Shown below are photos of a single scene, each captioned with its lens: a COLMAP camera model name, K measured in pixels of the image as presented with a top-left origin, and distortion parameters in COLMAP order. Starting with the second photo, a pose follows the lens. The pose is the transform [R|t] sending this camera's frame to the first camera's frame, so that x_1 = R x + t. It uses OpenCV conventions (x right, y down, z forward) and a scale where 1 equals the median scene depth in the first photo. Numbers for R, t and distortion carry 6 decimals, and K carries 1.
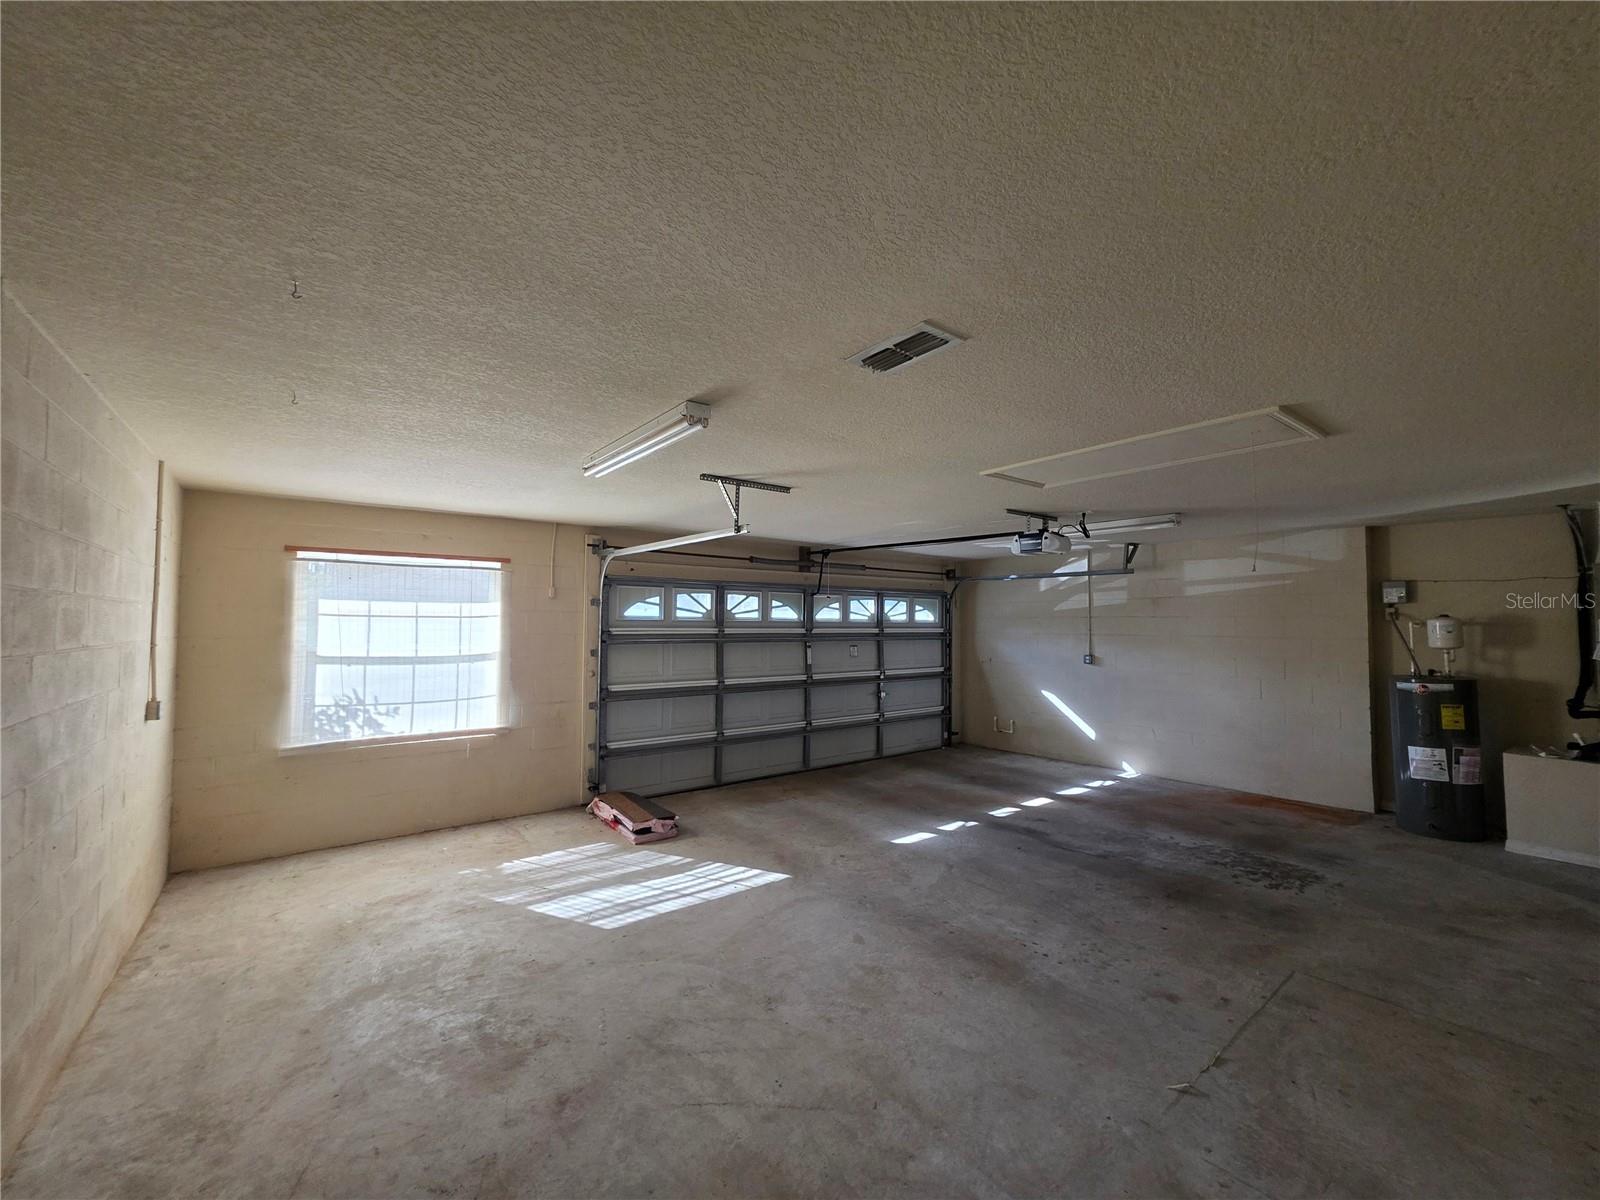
lens RADIAL K [[638.1, 0, 795.8], [0, 638.1, 595.1], [0, 0, 1]] dist [-0.000579, 0.000068]
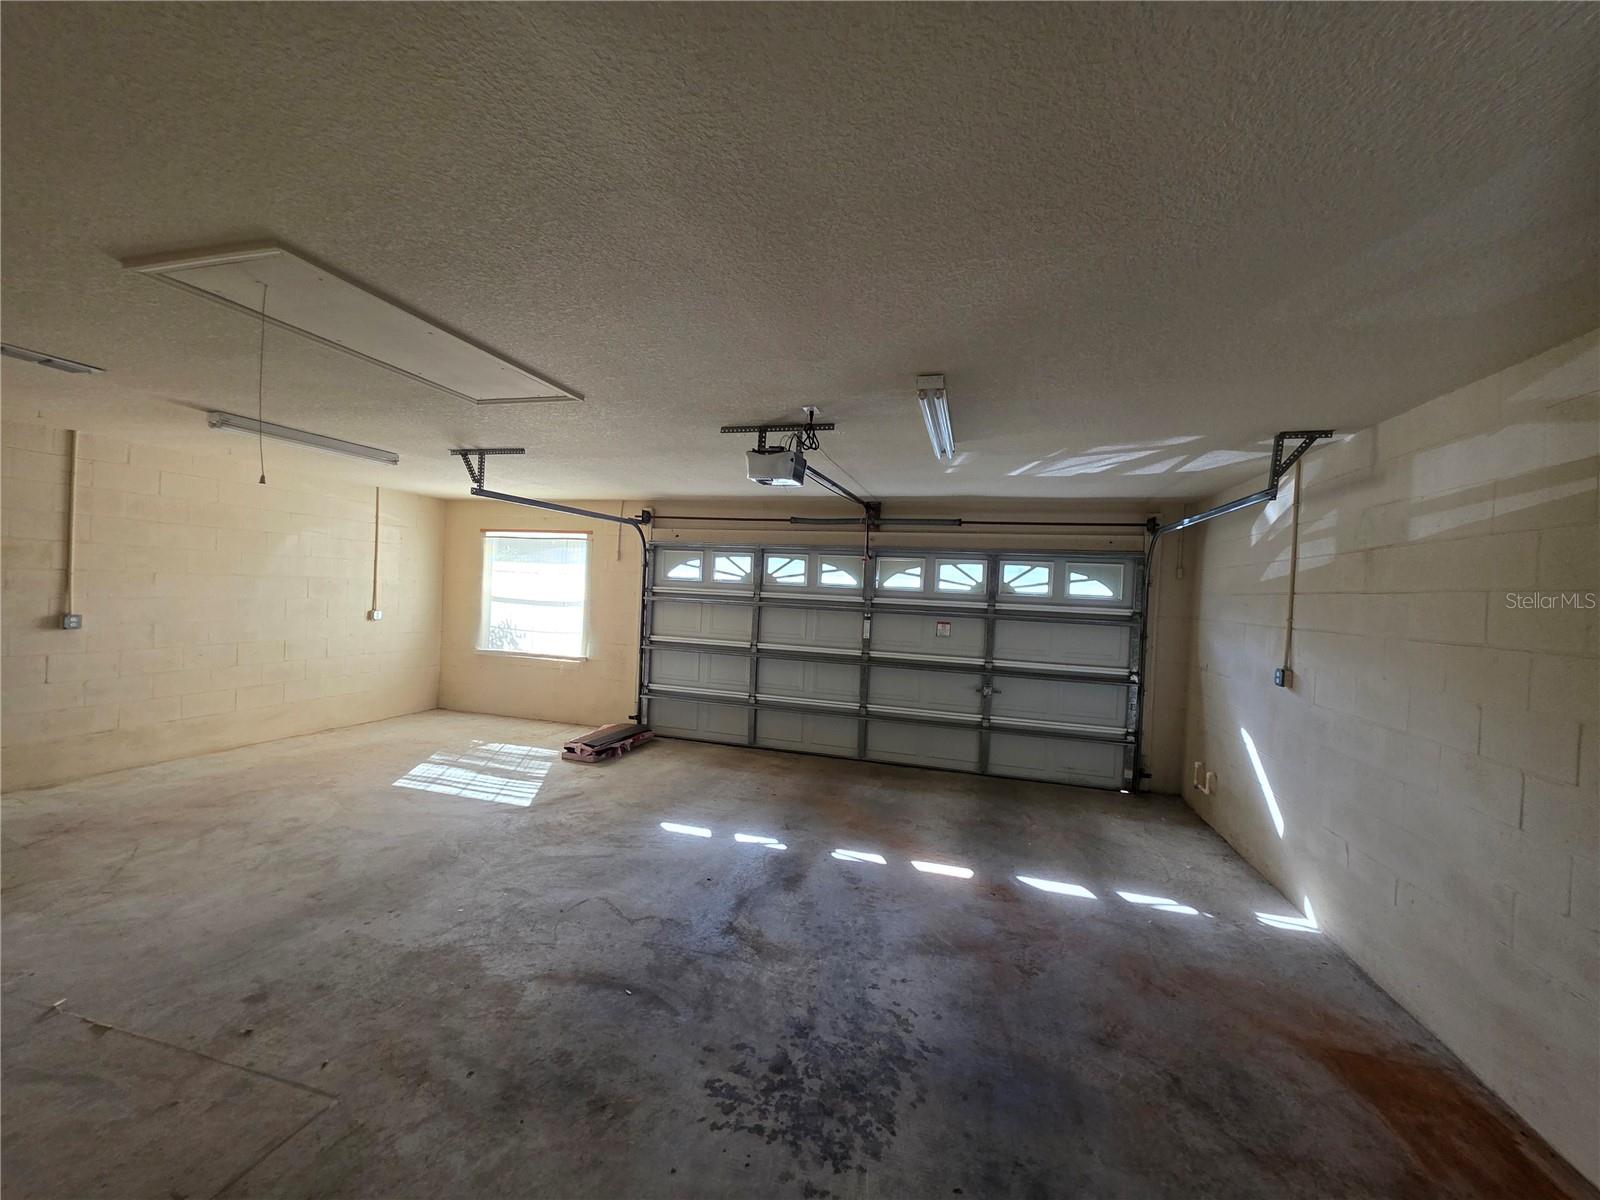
lens RADIAL K [[638.1, 0, 795.8], [0, 638.1, 595.1], [0, 0, 1]] dist [-0.000579, 0.000068]
pose [[0.603830, 0.028983, -0.796586, 0.827041], [-0.006341, 0.999482, 0.031559, 0.030041], [0.797088, -0.014005, 0.603701, 0.521148]]
